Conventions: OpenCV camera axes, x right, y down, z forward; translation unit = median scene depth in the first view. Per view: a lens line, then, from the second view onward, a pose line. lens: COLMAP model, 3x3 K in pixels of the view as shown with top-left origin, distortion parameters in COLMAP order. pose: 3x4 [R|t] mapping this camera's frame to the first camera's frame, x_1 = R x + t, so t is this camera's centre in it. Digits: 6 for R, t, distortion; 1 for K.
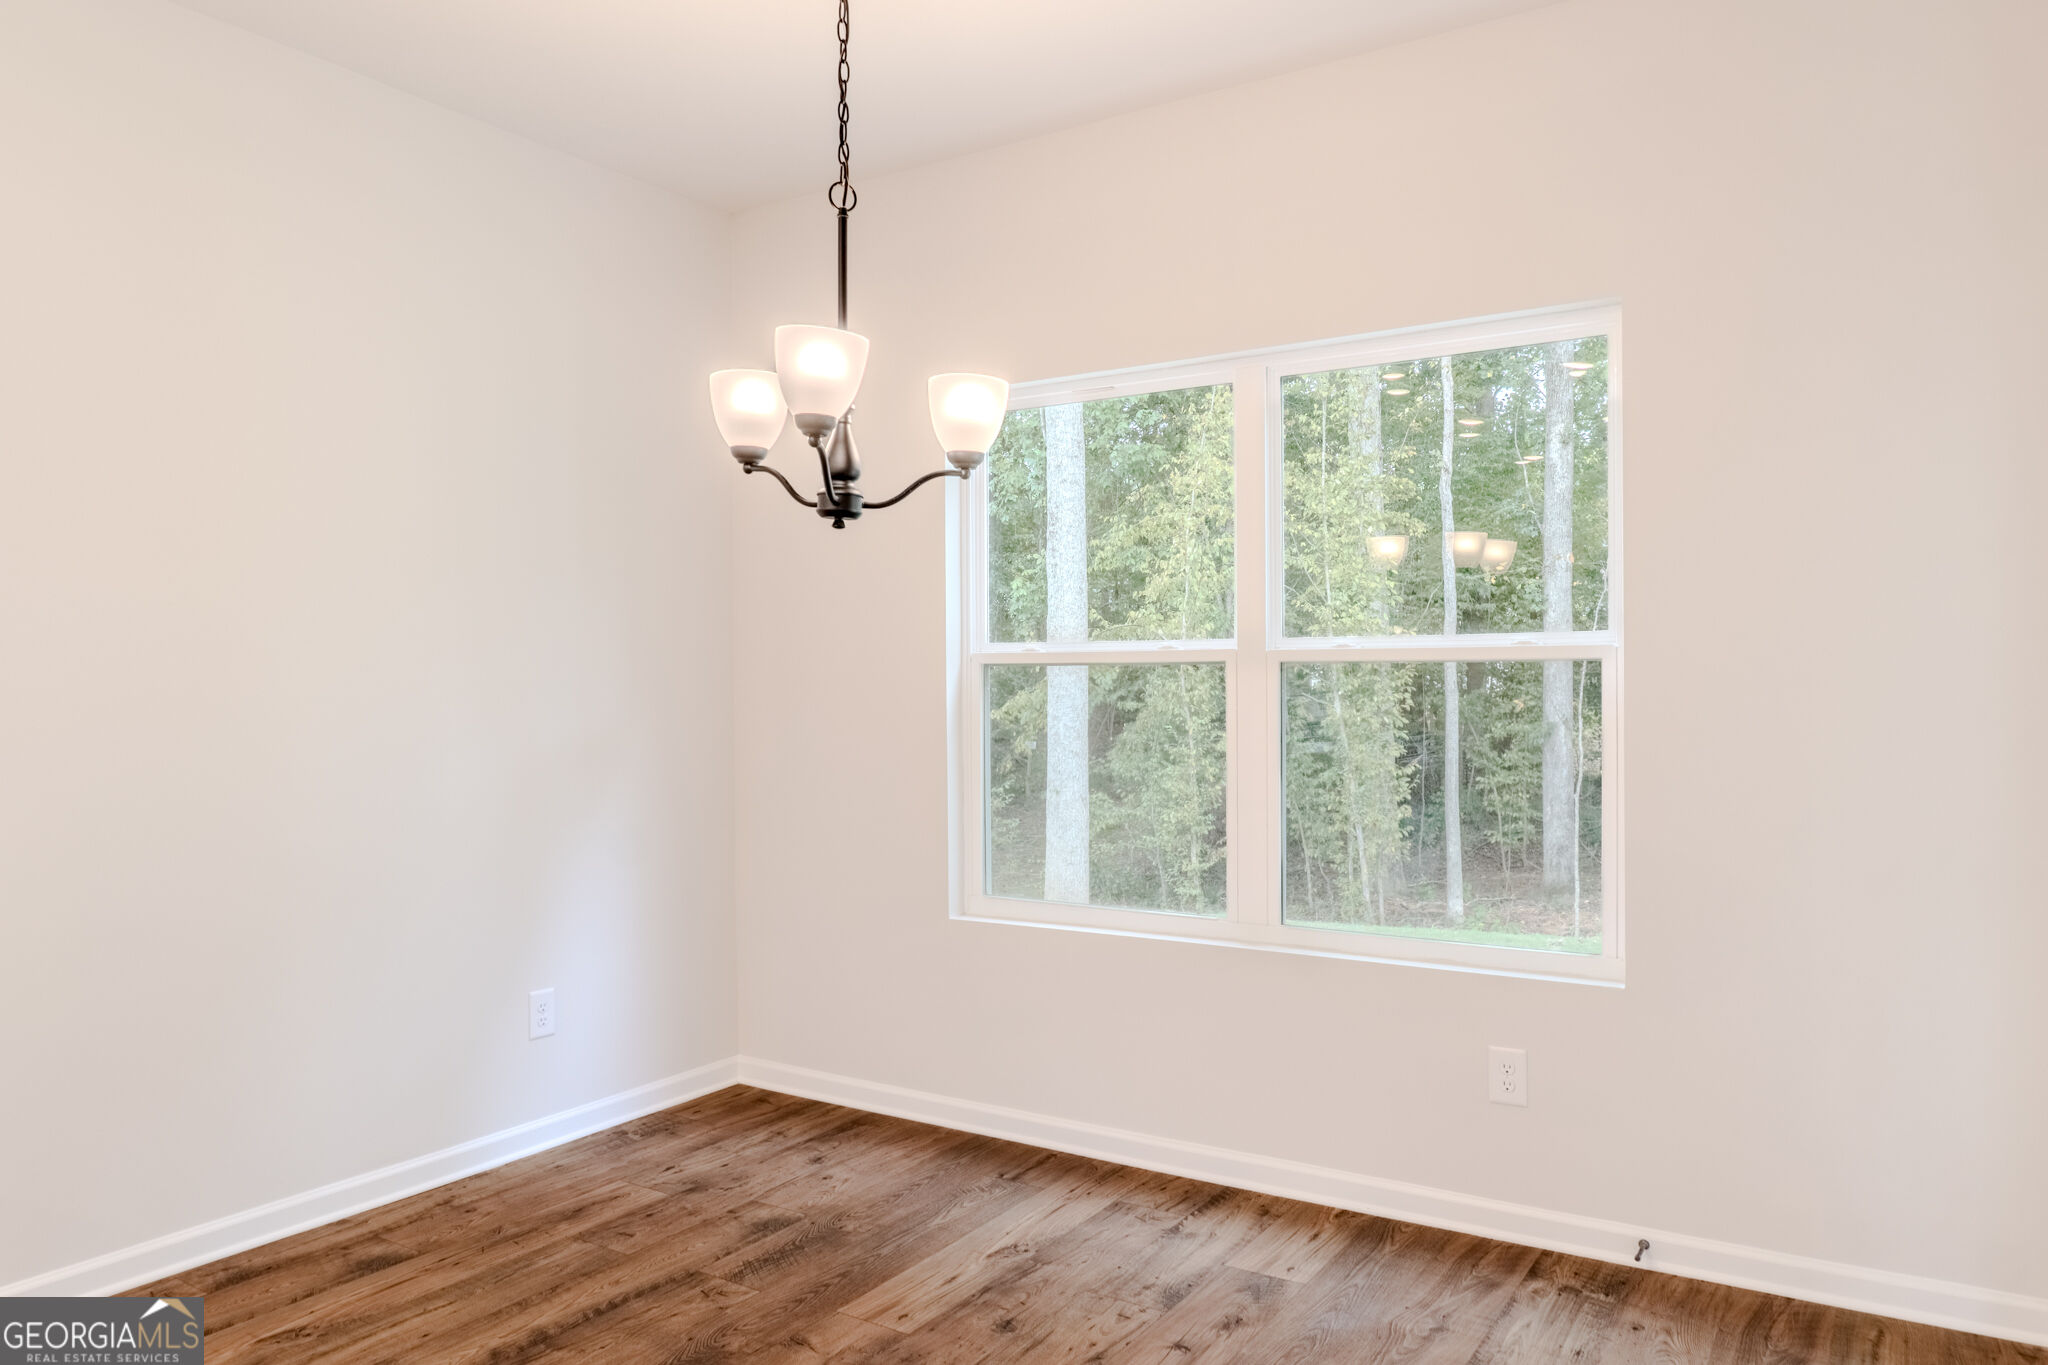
lens RADIAL K [[1374.1, 0, 1019.9], [0, 1374.1, 670.9], [0, 0, 1]] dist [-0.024998, -0.006253]
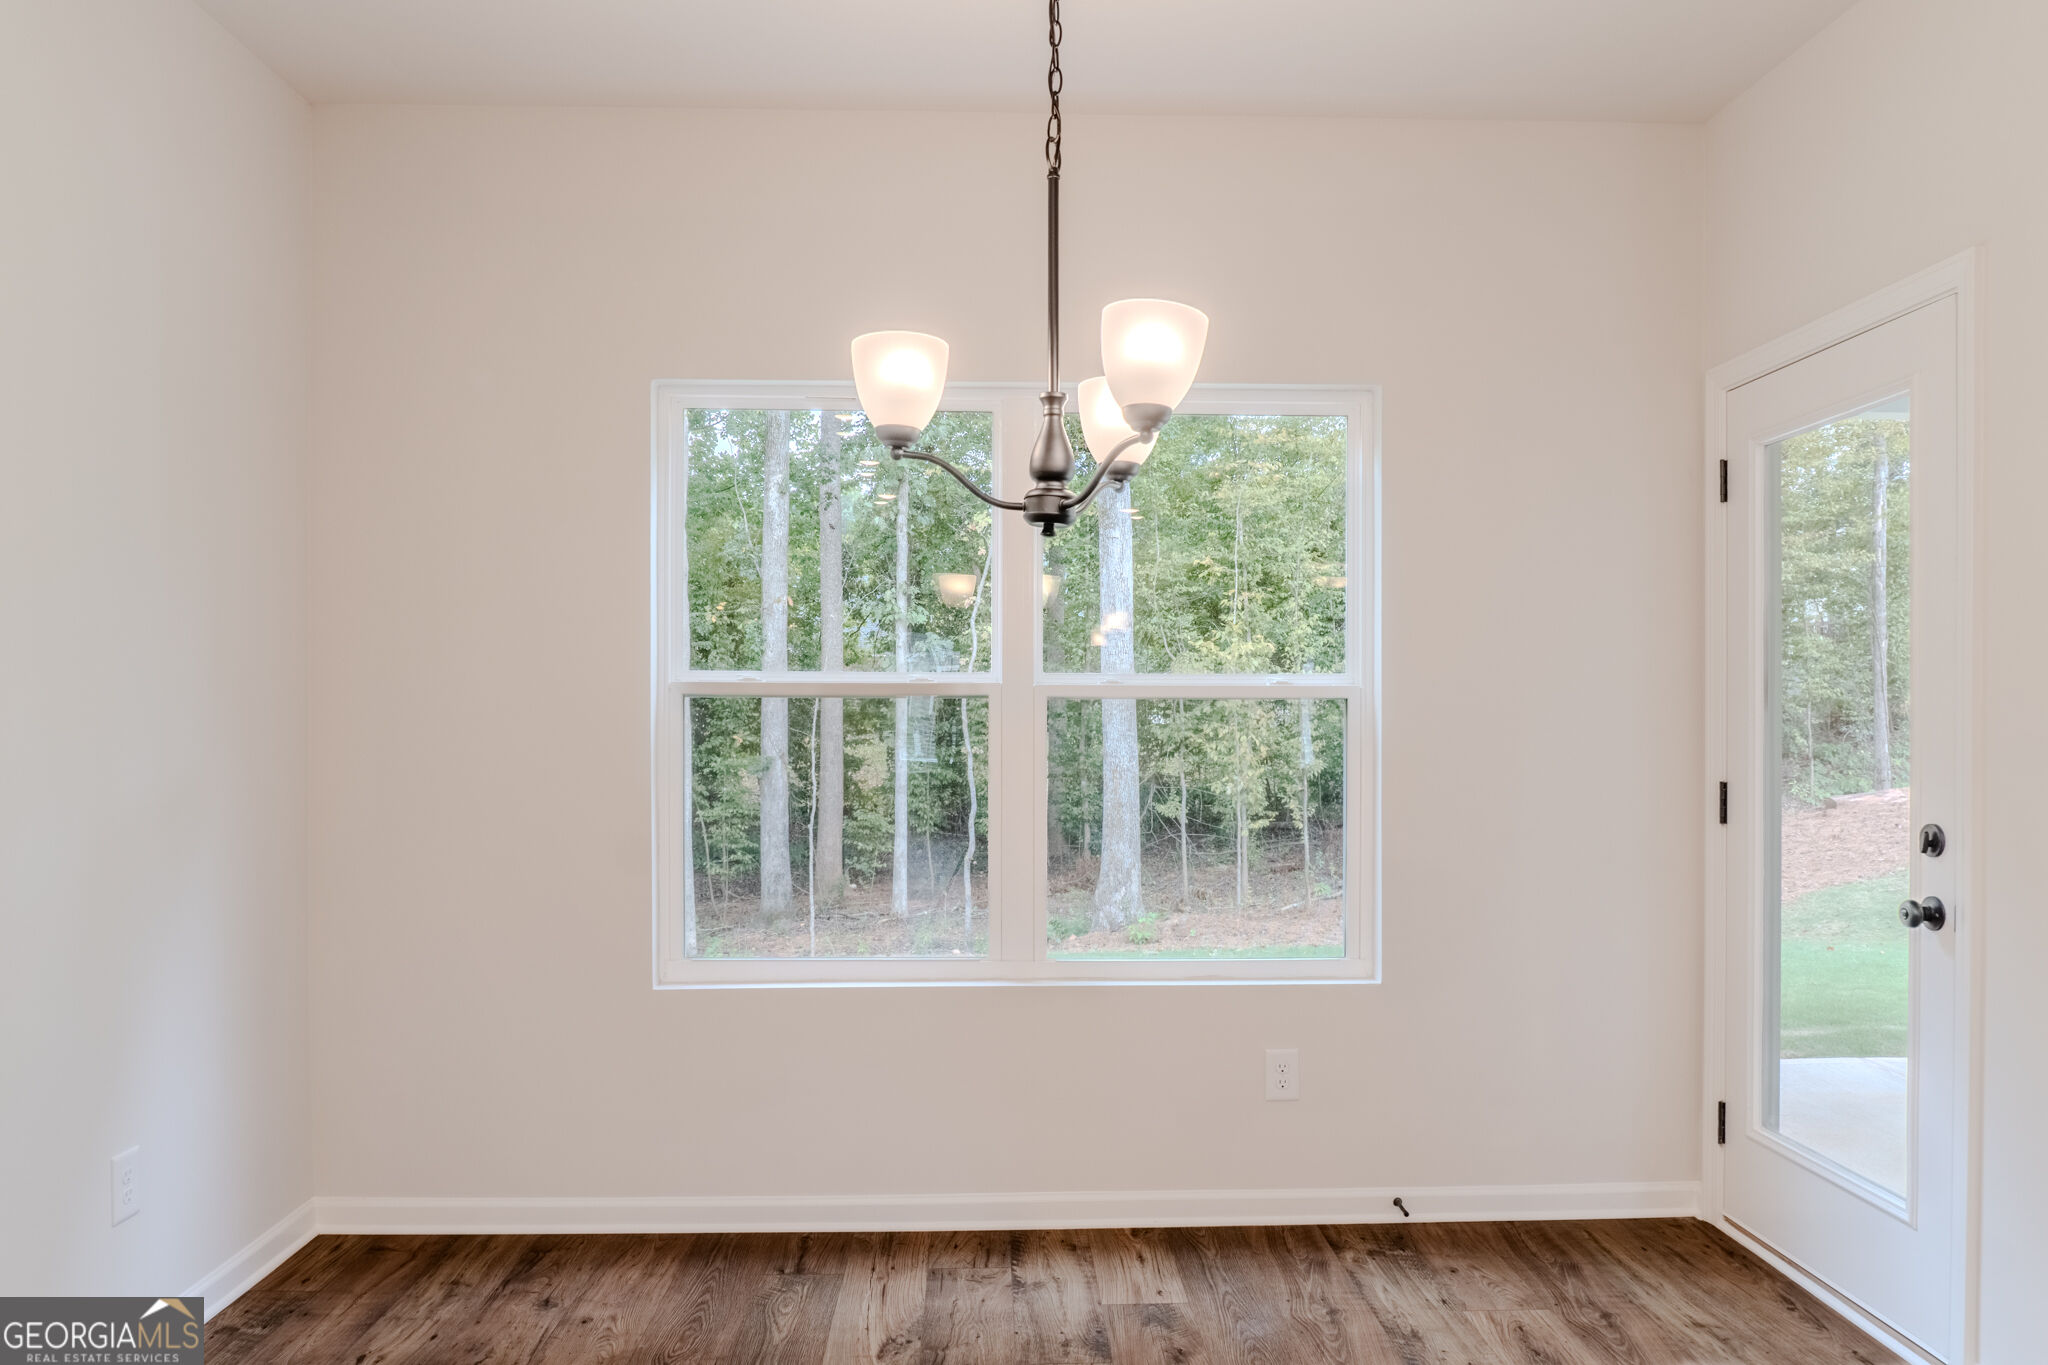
lens RADIAL K [[1369.8, 0, 1023.6], [0, 1369.8, 704.8], [0, 0, 1]] dist [-0.026450, -0.004707]
pose [[0.822480, 0.010602, 0.568695, -0.411776], [-0.009736, 0.999942, -0.004561, 0.003920], [-0.568711, -0.001785, 0.822536, 0.194506]]
